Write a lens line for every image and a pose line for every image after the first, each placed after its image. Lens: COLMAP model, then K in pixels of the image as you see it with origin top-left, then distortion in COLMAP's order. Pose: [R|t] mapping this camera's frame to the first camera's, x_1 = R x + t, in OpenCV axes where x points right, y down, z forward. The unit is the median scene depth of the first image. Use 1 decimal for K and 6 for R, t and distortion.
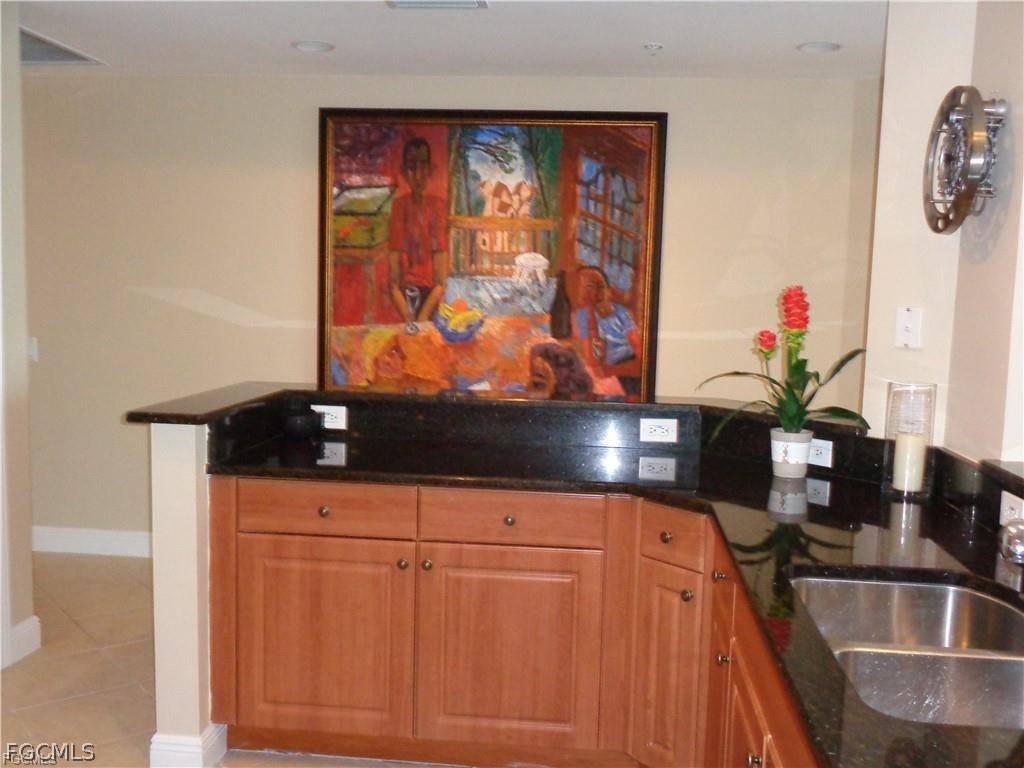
lens RADIAL K [[991.5, 0, 512.0], [0, 991.5, 384.0], [0, 0, 1]] dist [-0.000223, -0.008812]
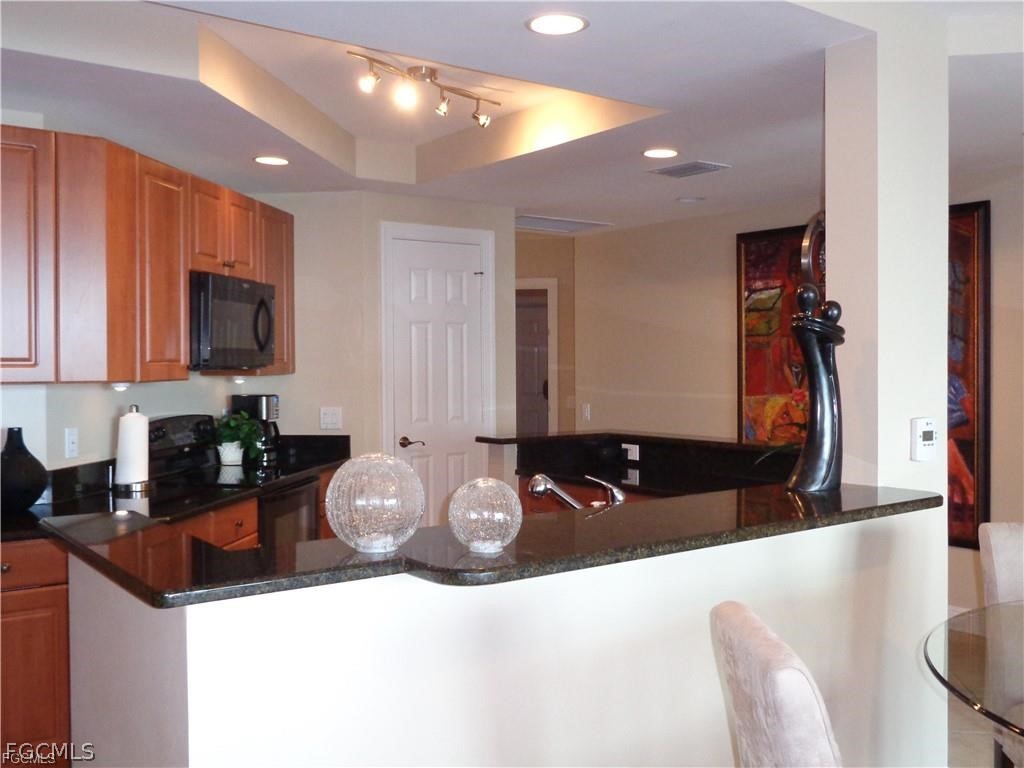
lens RADIAL K [[991.5, 0, 512.0], [0, 991.5, 384.0], [0, 0, 1]] dist [-0.000223, -0.008812]
pose [[0.670731, -0.015474, -0.741539, 0.594359], [-0.049869, 0.996579, -0.065903, 0.028348], [0.740022, 0.081183, 0.667665, -0.108406]]
